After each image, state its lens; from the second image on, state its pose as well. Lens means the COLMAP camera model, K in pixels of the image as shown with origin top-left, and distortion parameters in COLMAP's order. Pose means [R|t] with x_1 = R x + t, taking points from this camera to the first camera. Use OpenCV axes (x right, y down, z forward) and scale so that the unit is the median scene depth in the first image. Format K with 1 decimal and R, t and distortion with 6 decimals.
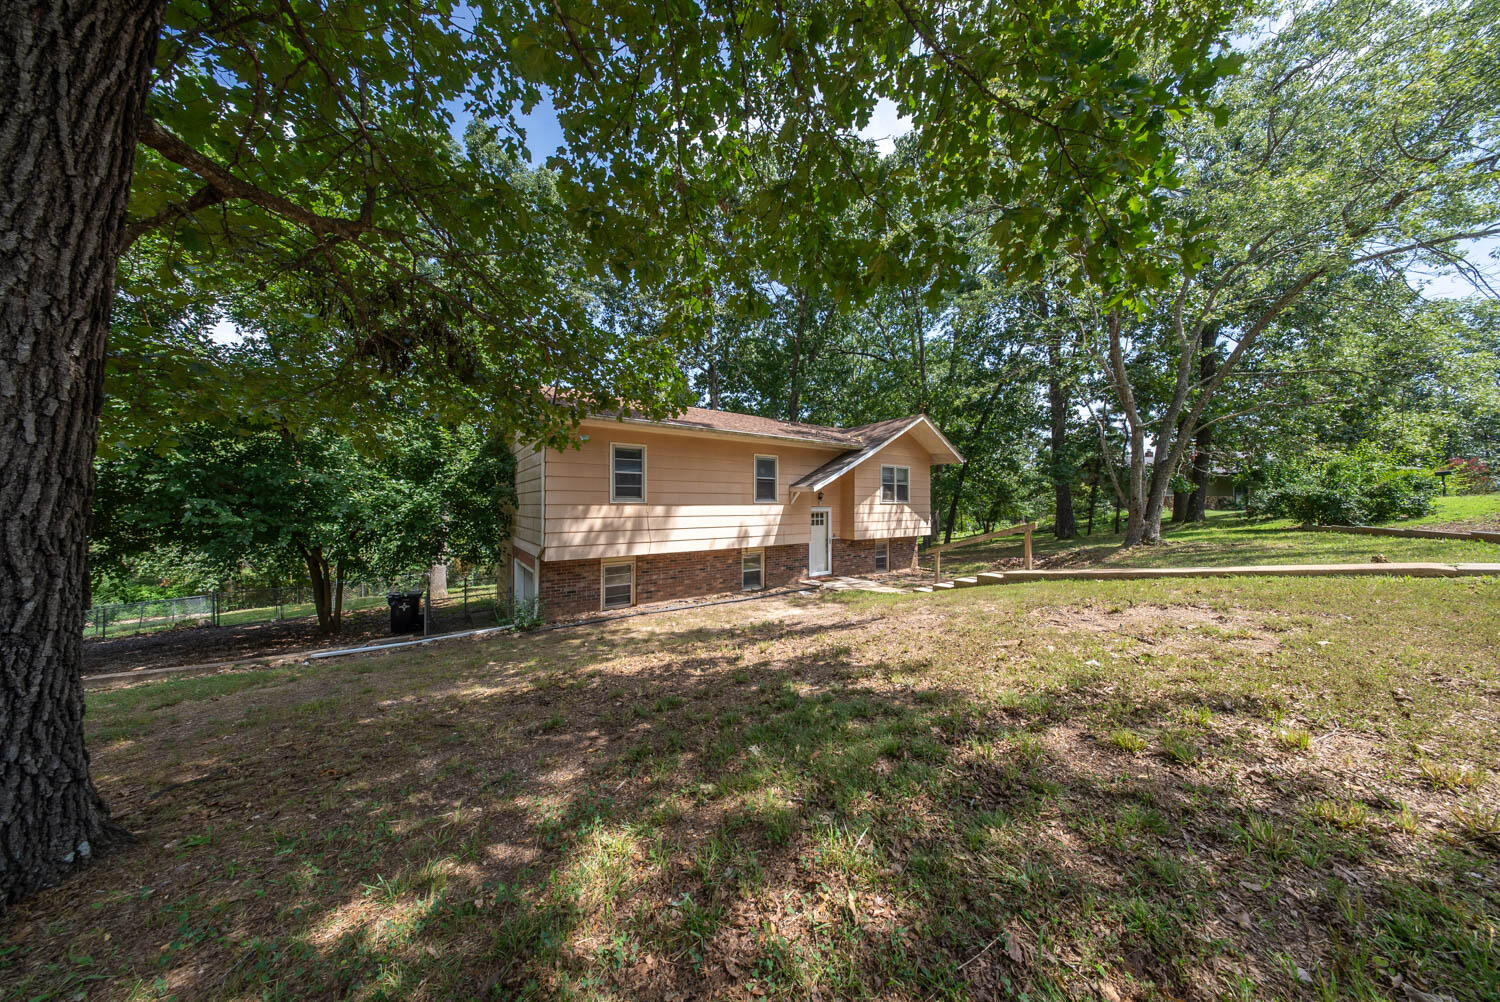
lens RADIAL K [[443.0, 0, 750.0], [0, 443.0, 501.0], [0, 0, 1]] dist [-0.000480, -0.000104]
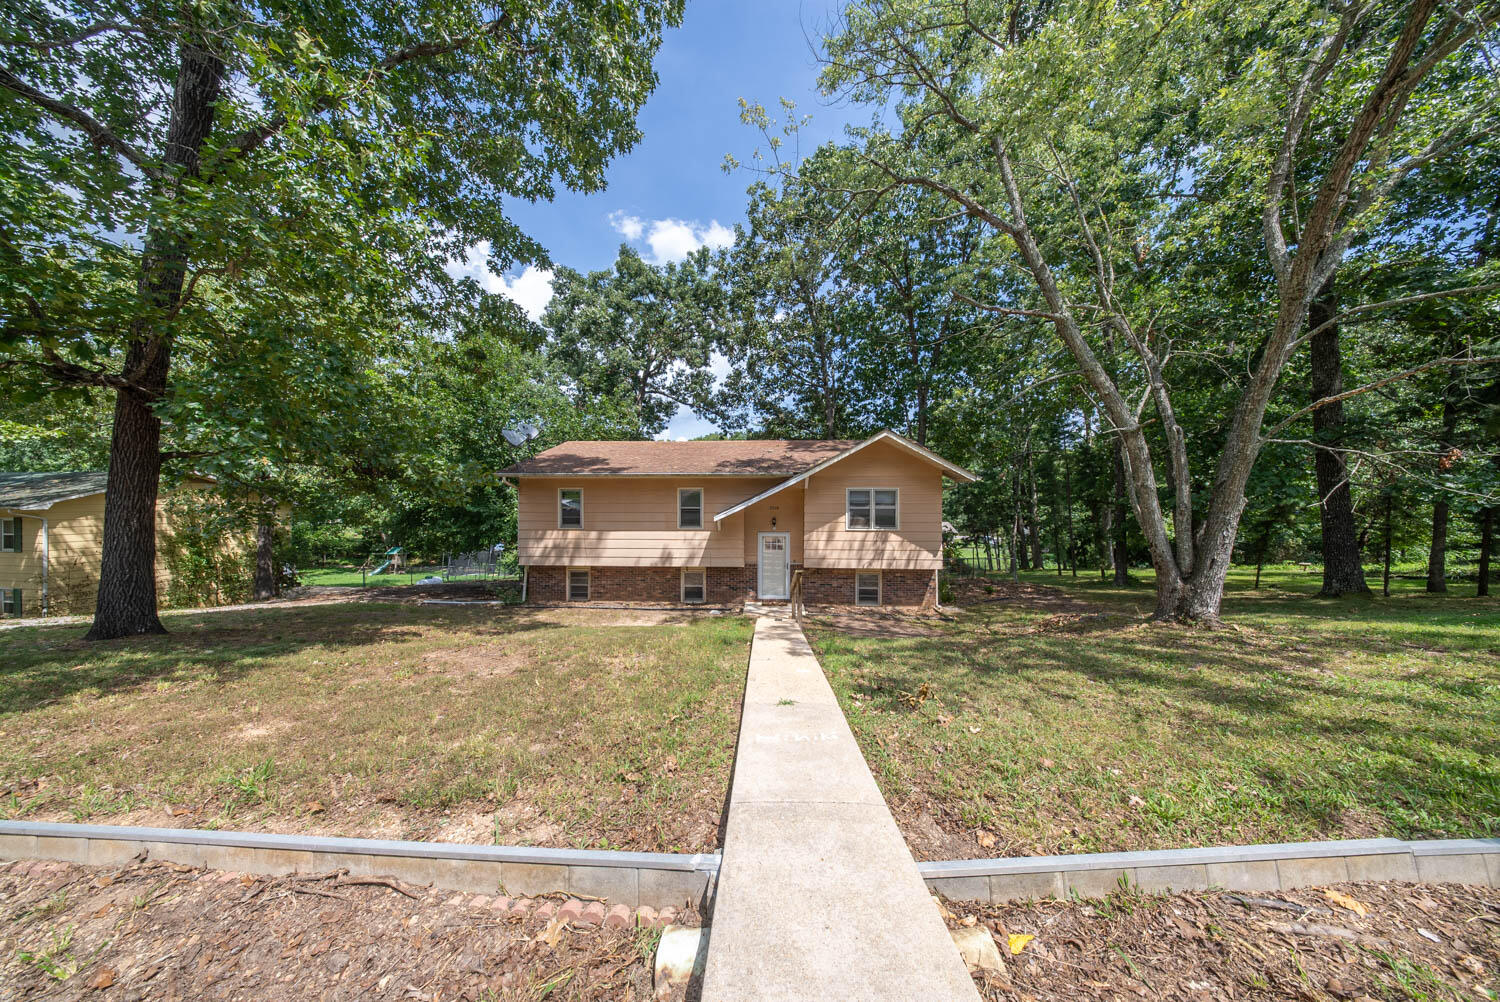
lens RADIAL K [[443.0, 0, 750.0], [0, 443.0, 501.0], [0, 0, 1]] dist [-0.000480, -0.000104]
pose [[0.784884, 0.001626, -0.619641, 0.805139], [0.002794, 0.999977, 0.006162, -0.070615], [0.619637, -0.006568, 0.784861, 0.173765]]
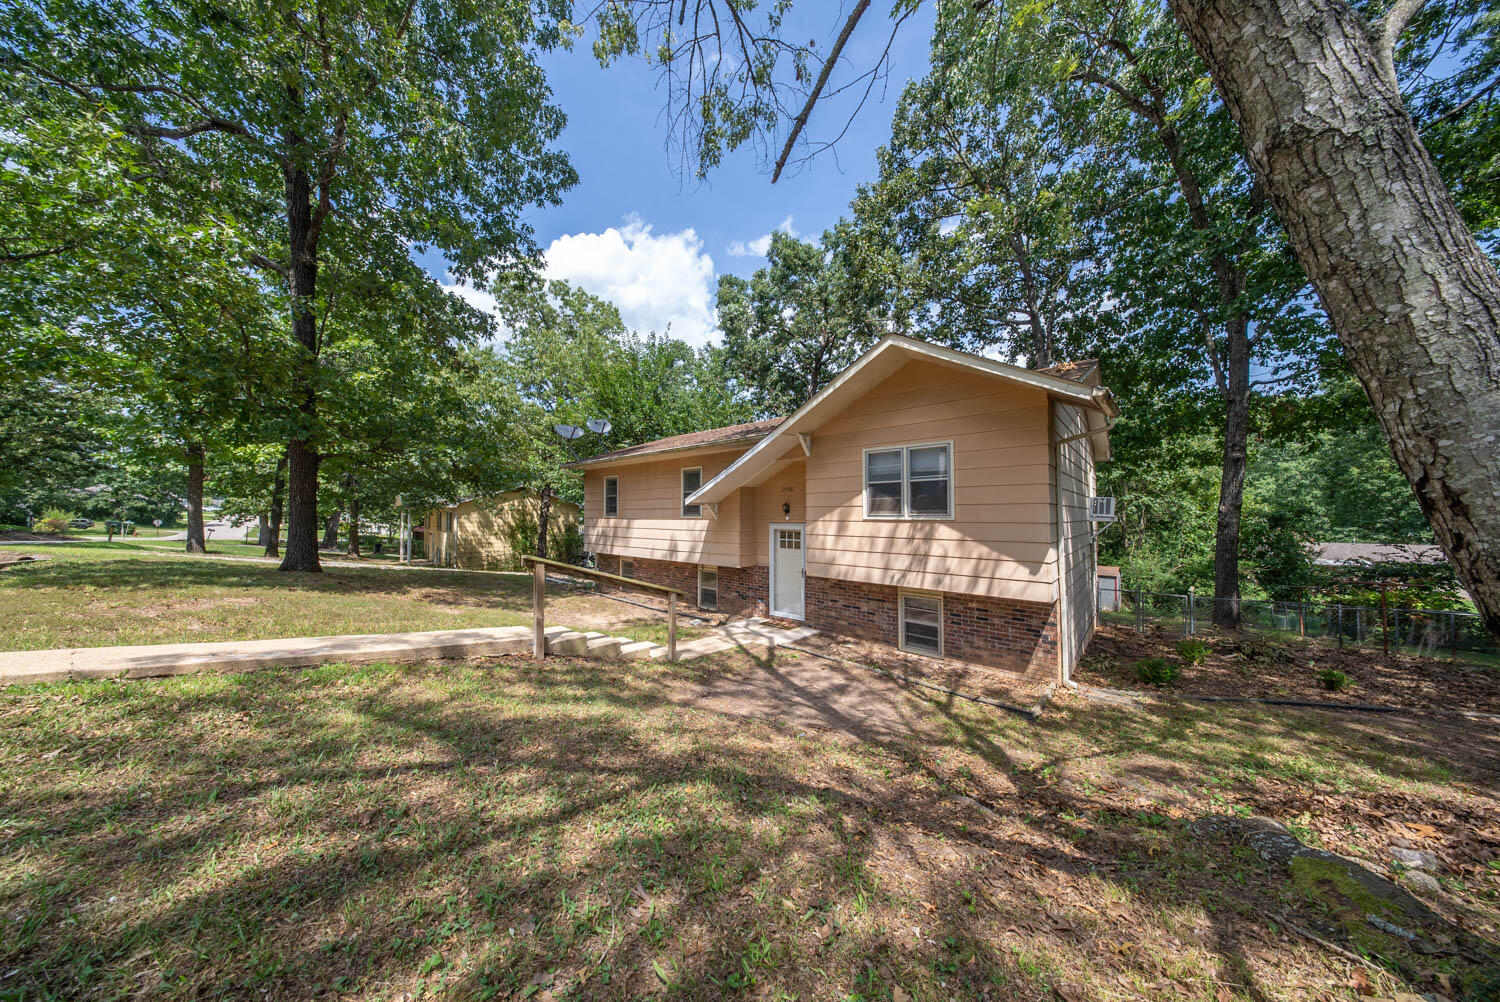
lens RADIAL K [[443.0, 0, 750.0], [0, 443.0, 501.0], [0, 0, 1]] dist [-0.000480, -0.000104]
pose [[0.227815, -0.029520, -0.973257, 0.915823], [0.005941, 0.999564, -0.028927, -0.002646], [0.973686, 0.000808, 0.227891, 0.832513]]
